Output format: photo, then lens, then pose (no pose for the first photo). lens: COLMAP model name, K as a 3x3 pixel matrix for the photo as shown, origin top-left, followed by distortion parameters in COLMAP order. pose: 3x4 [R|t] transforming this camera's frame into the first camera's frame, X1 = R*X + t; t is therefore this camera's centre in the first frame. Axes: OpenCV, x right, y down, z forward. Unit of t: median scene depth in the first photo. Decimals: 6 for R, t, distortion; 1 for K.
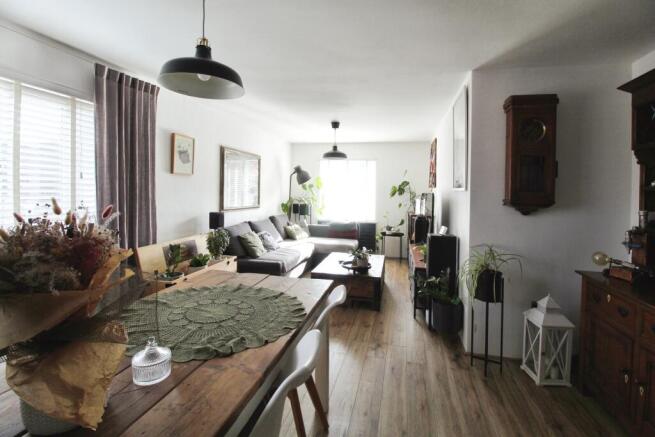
lens RADIAL K [[307.9, 0, 330.0], [0, 307.9, 197.4], [0, 0, 1]] dist [-0.000188, -0.011340]
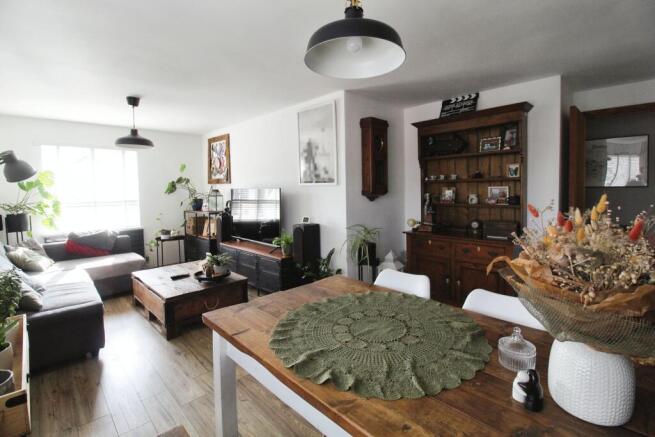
lens RADIAL K [[307.9, 0, 330.0], [0, 307.9, 197.4], [0, 0, 1]] dist [-0.000188, -0.011340]
pose [[0.533676, -0.056768, 0.843781, -0.459496], [0.044039, 0.998256, 0.039307, -0.014546], [-0.844541, 0.016183, 0.535246, 0.251664]]
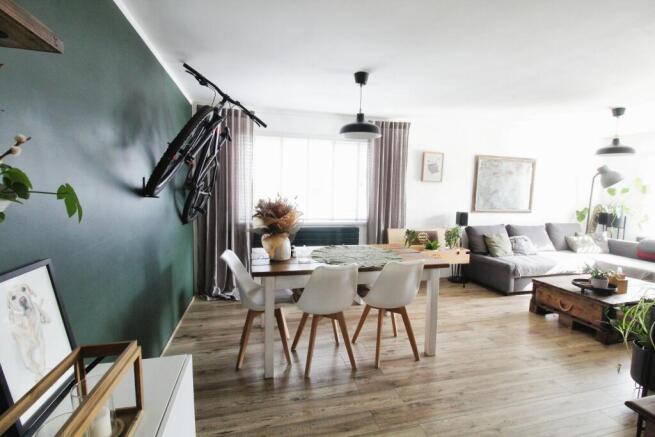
lens RADIAL K [[304.4, 0, 327.5], [0, 304.4, 218.5], [0, 0, 1]] dist [-0.000389, -0.011292]
pose [[0.455494, 0.076352, -0.886958, 0.471220], [-0.031419, 0.997073, 0.069697, 0.006771], [0.889684, -0.003879, 0.456560, -0.011007]]
